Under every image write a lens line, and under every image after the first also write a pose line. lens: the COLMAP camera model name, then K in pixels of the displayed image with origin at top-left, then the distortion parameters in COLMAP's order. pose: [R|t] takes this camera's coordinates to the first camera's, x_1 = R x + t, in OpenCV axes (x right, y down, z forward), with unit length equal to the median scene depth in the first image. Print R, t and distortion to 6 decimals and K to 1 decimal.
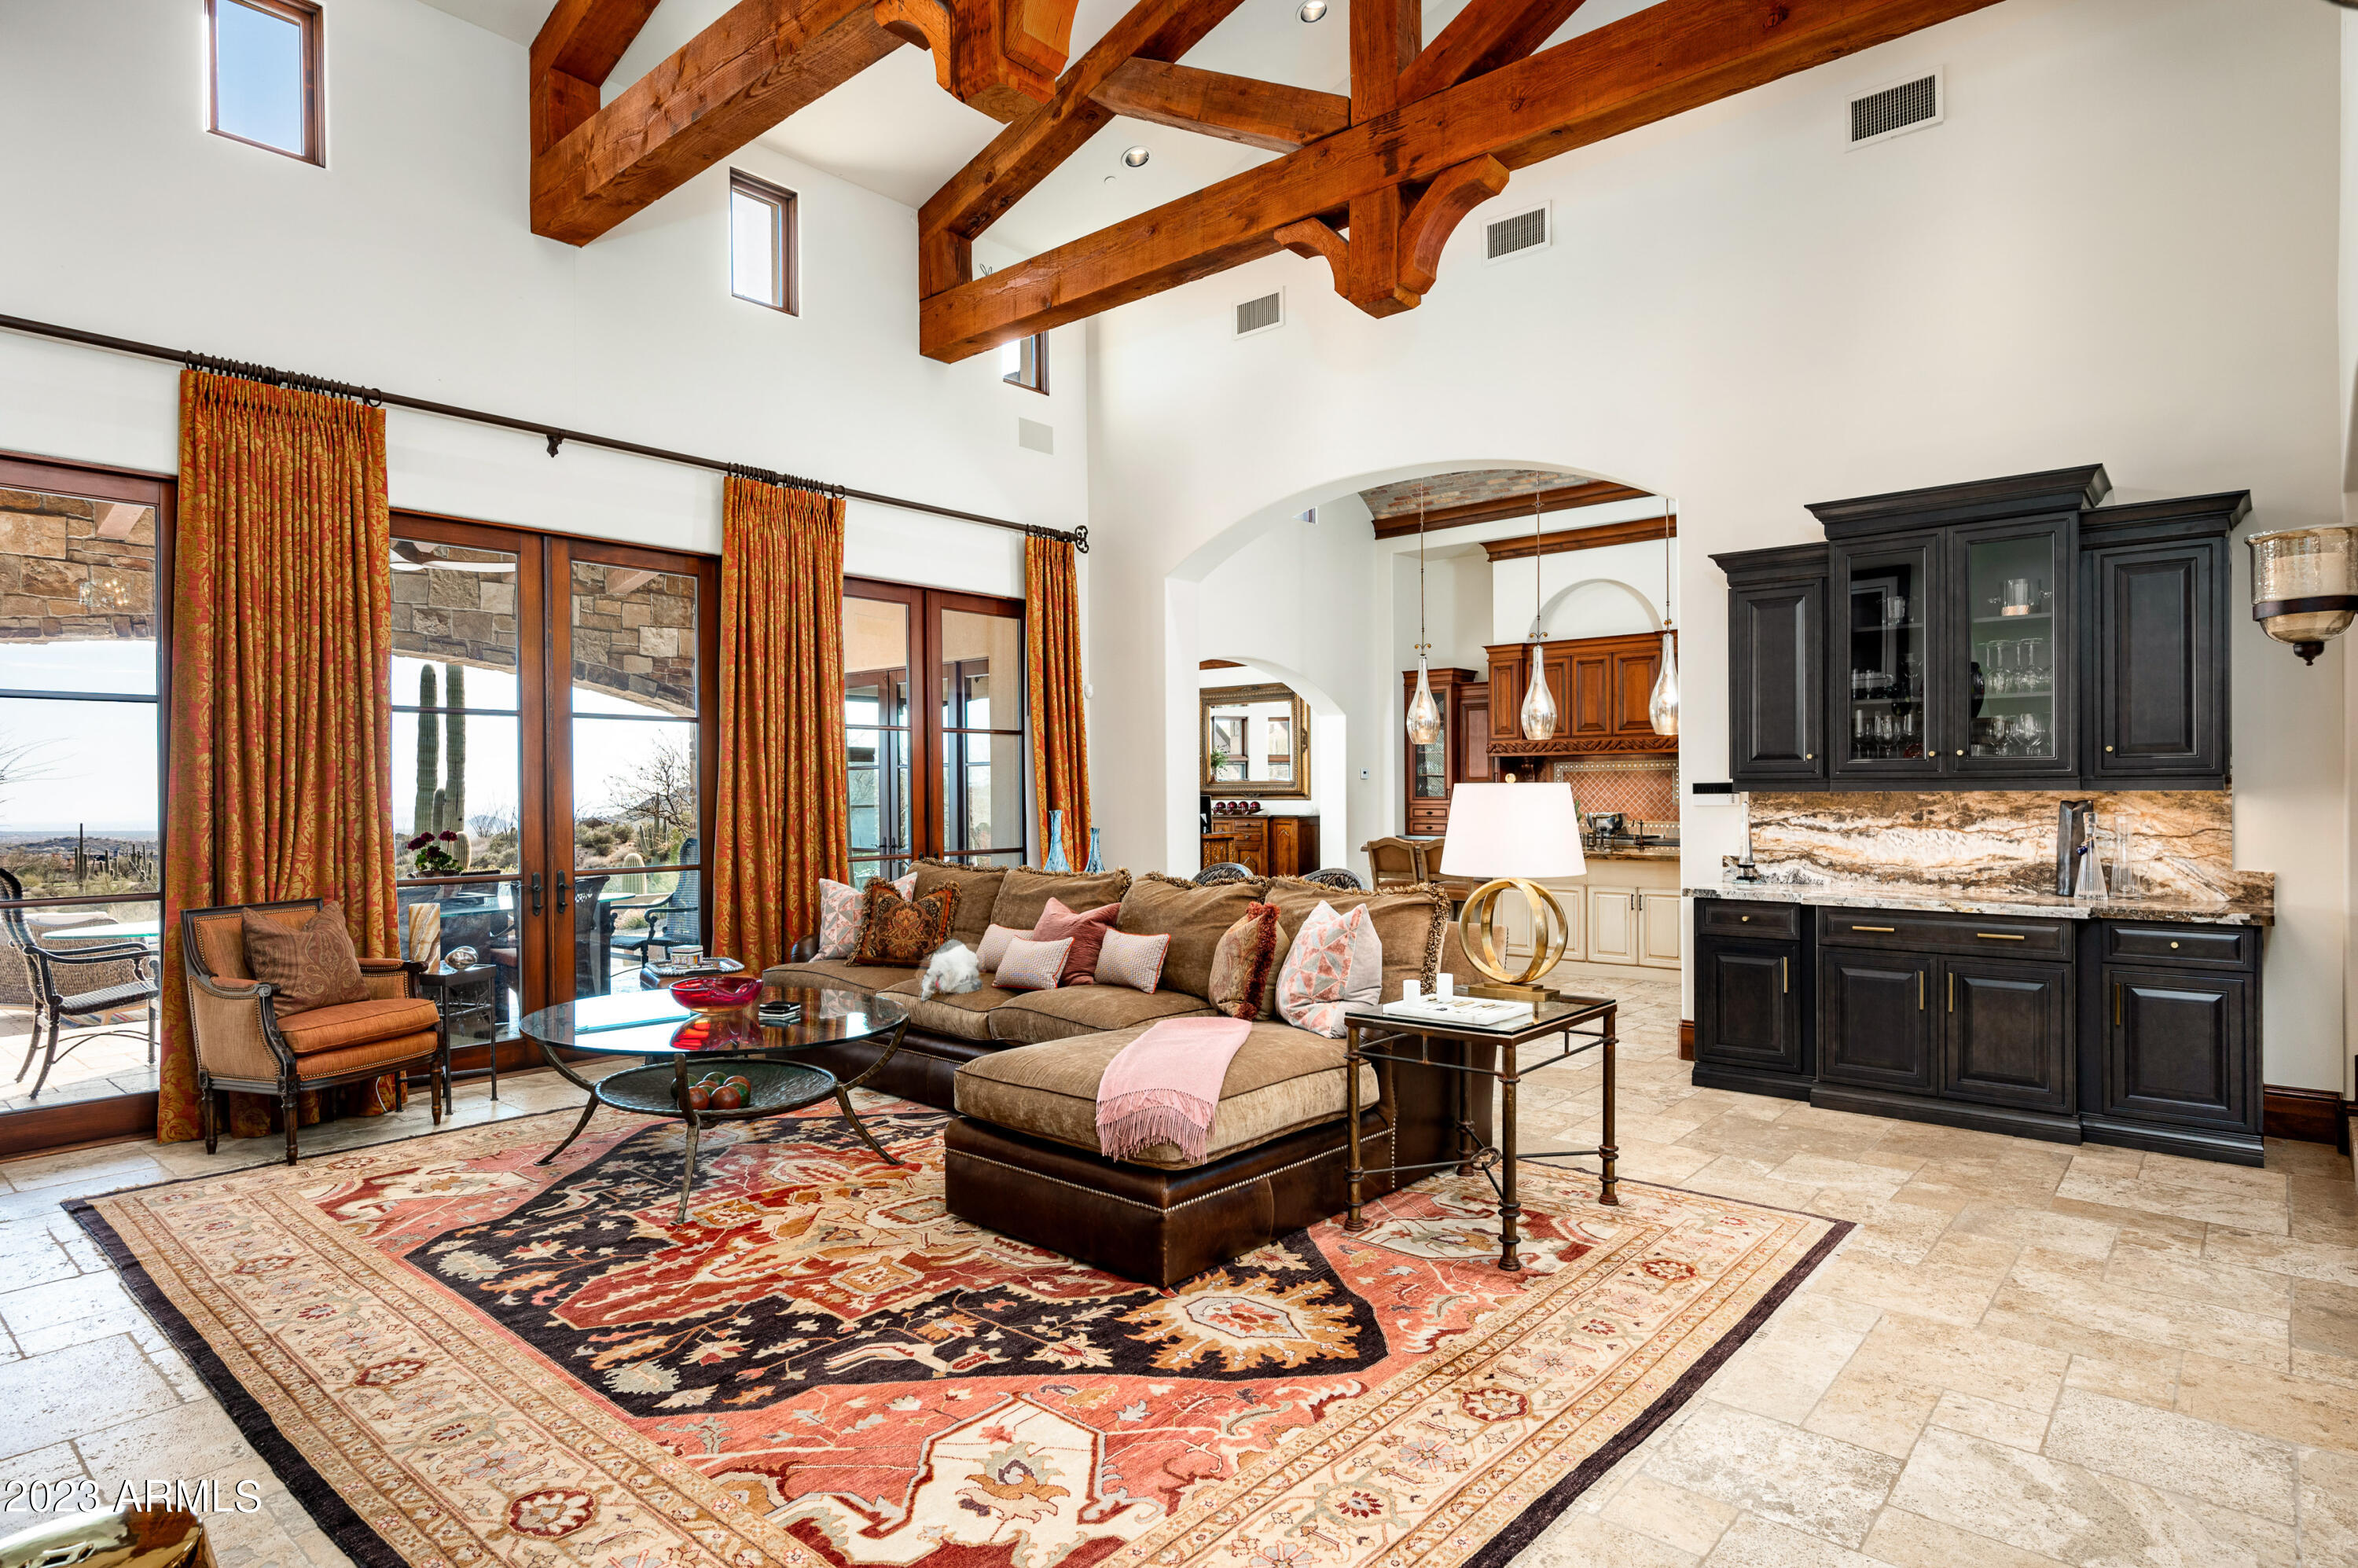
lens RADIAL K [[1270.0, 0, 1192.9], [0, 1270.0, 791.8], [0, 0, 1]] dist [-0.013086, 0.011535]
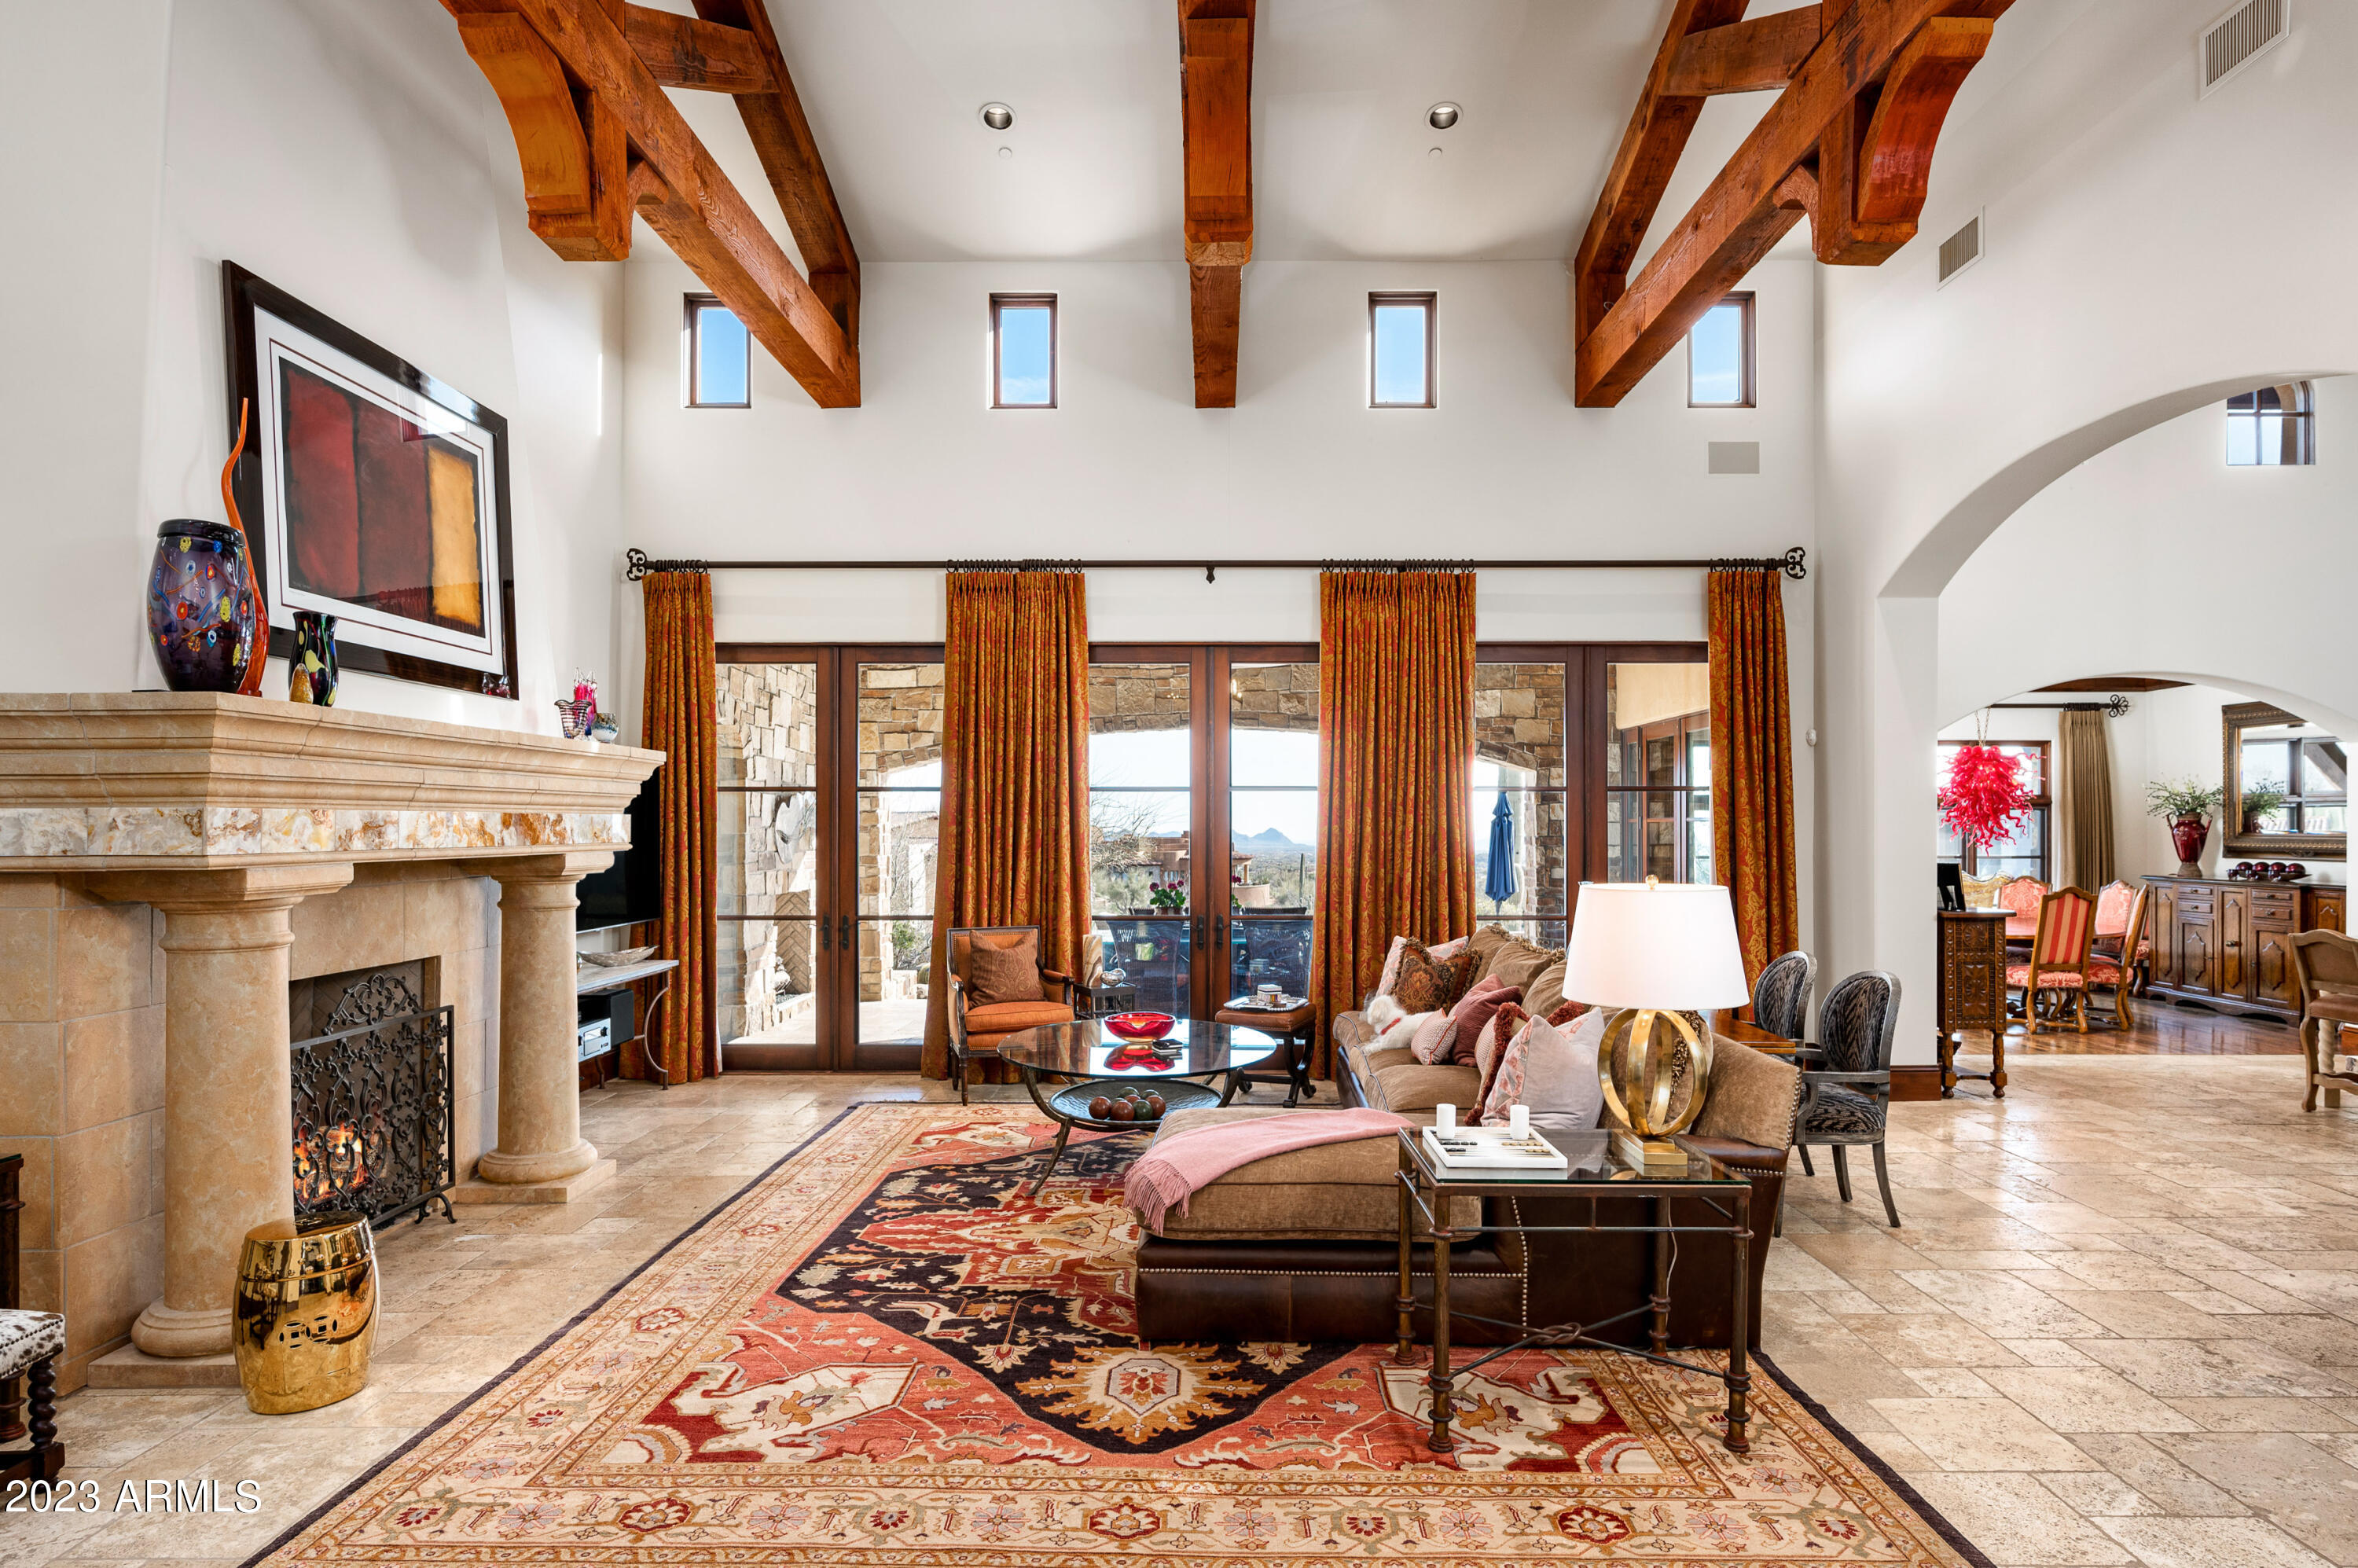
lens RADIAL K [[1299.0, 0, 1208.2], [0, 1299.0, 824.3], [0, 0, 1]] dist [-0.005790, 0.005302]
pose [[0.648368, 0.007088, -0.761294, 0.652876], [-0.005003, 0.999975, 0.005049, -0.045921], [0.761311, 0.000535, 0.648387, 0.237013]]
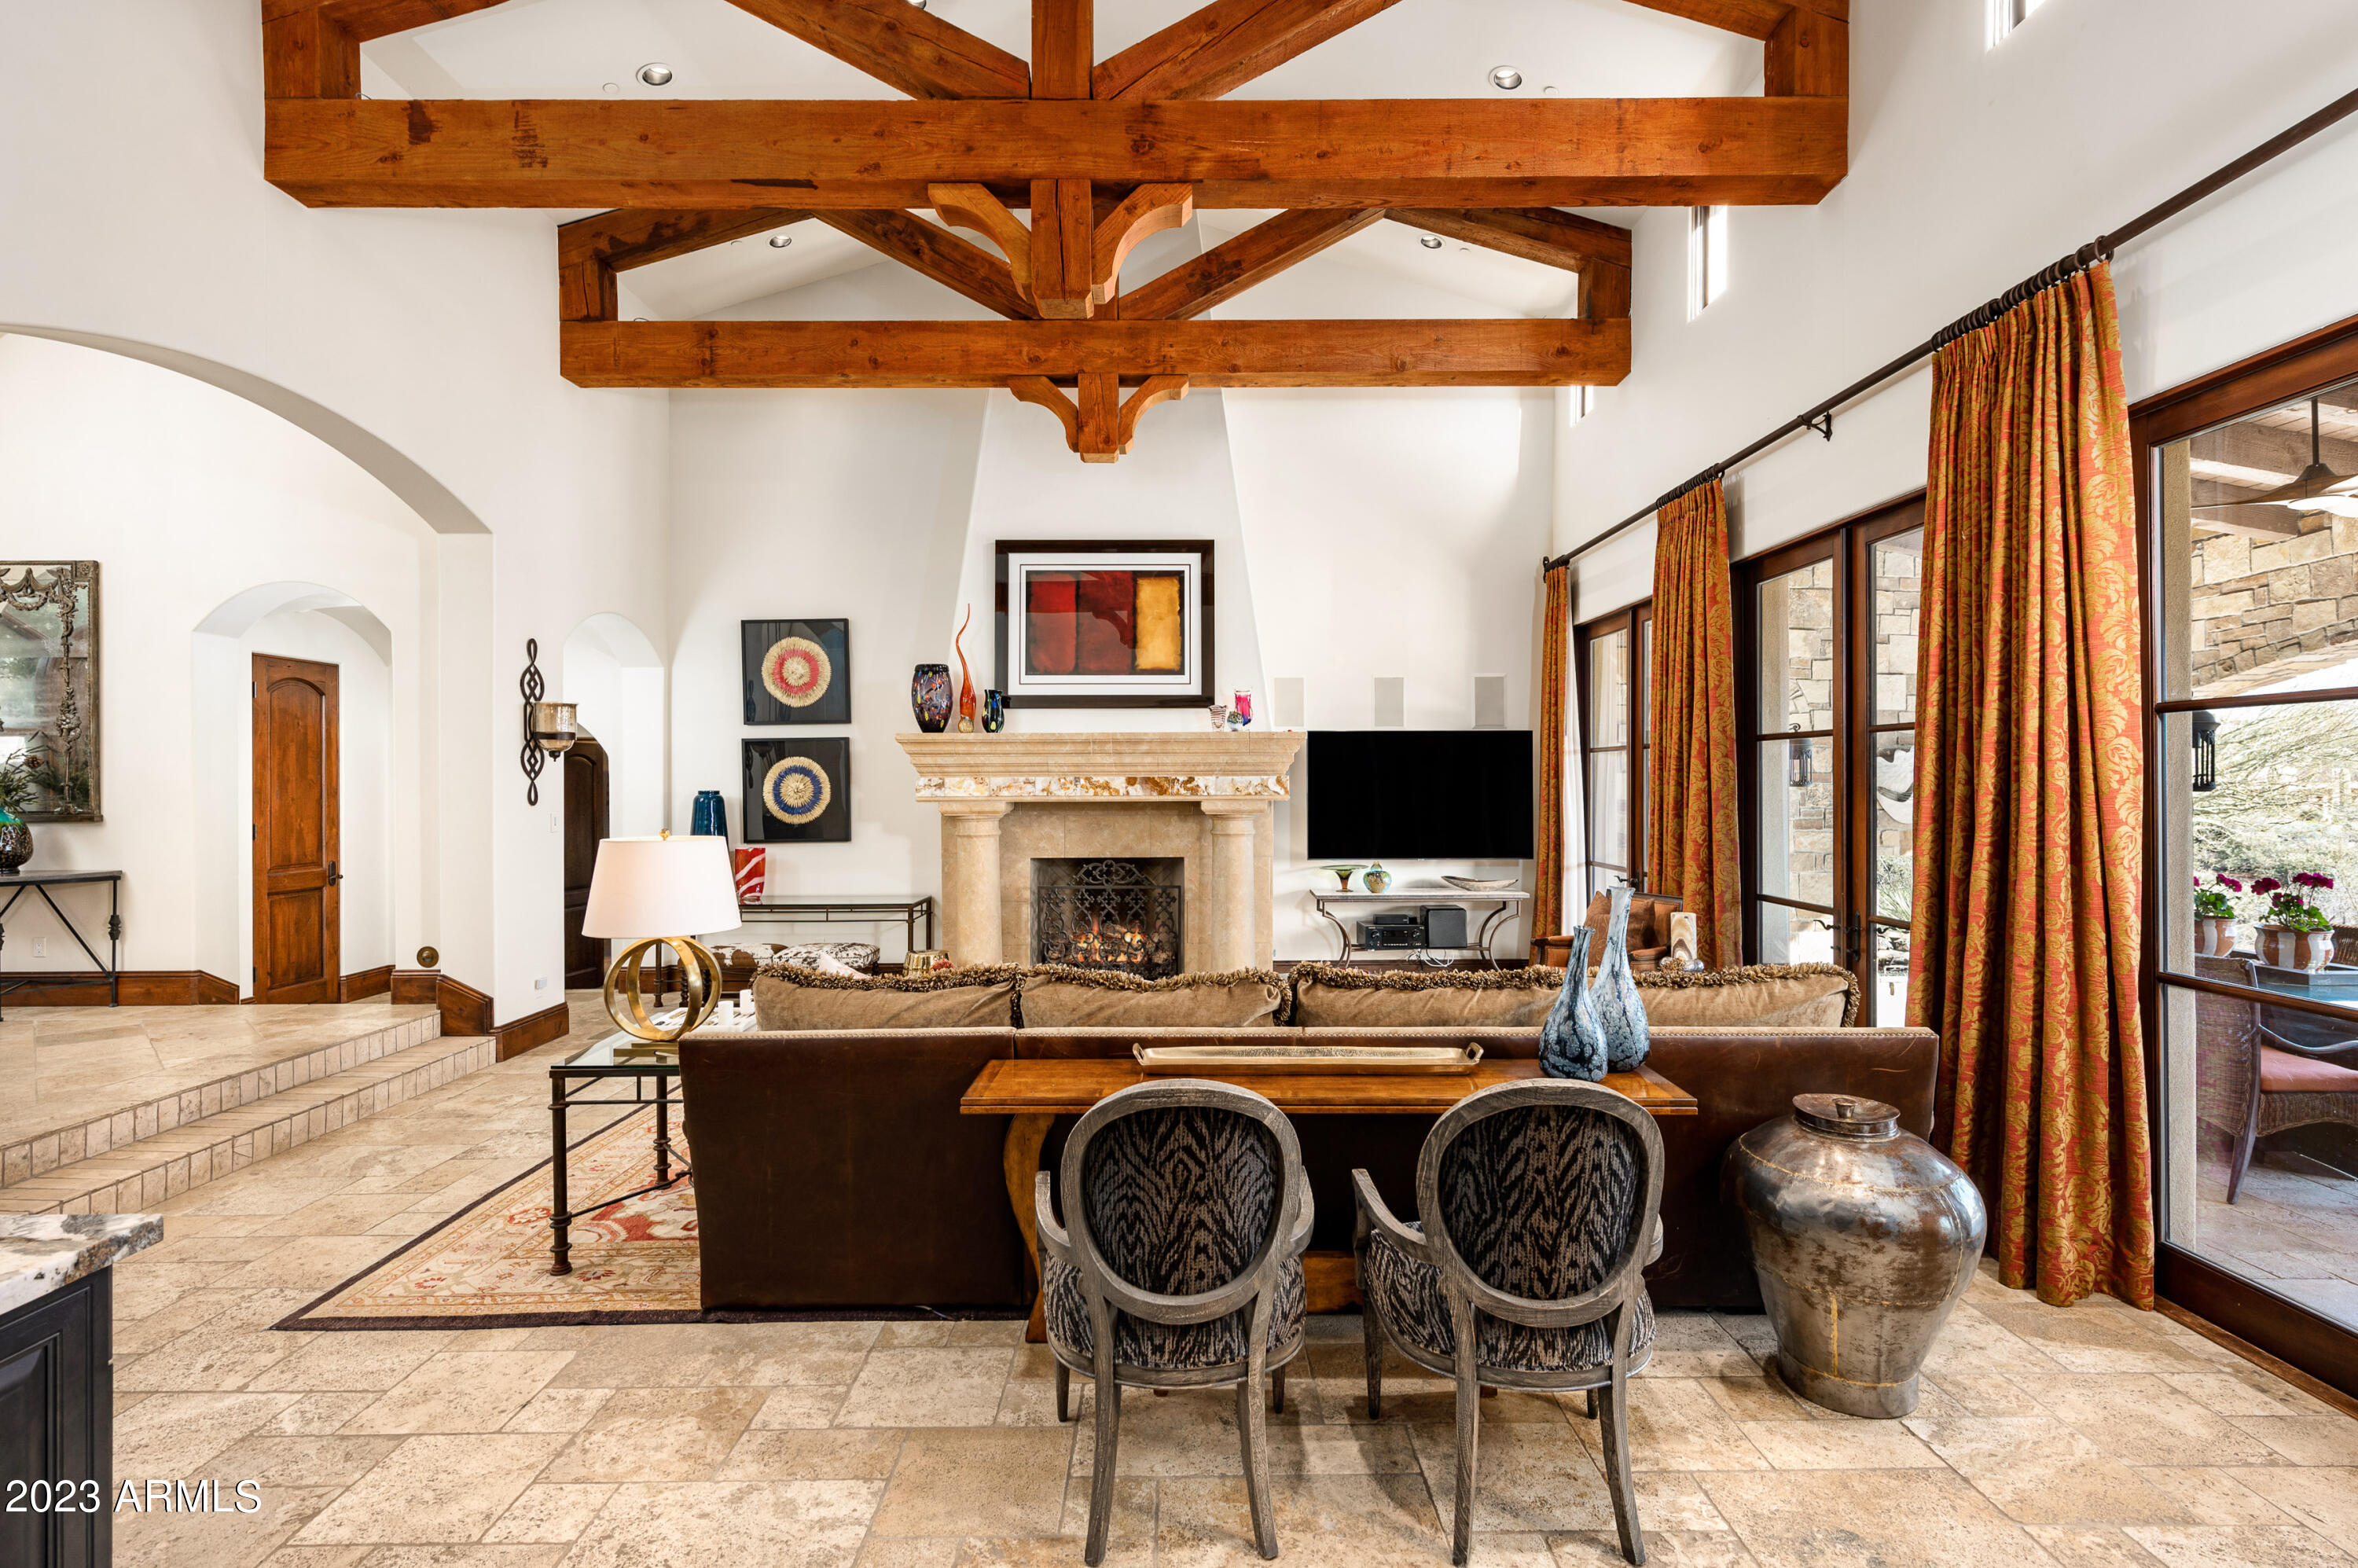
lens RADIAL K [[1128.1, 0, 1193.2], [0, 1128.1, 783.3], [0, 0, 1]] dist [0.003610, -0.001735]
pose [[-0.753384, 0.012189, -0.657468, 0.485700], [0.008545, 0.999925, 0.008746, -0.051536], [0.657526, 0.000971, -0.753431, 1.816561]]
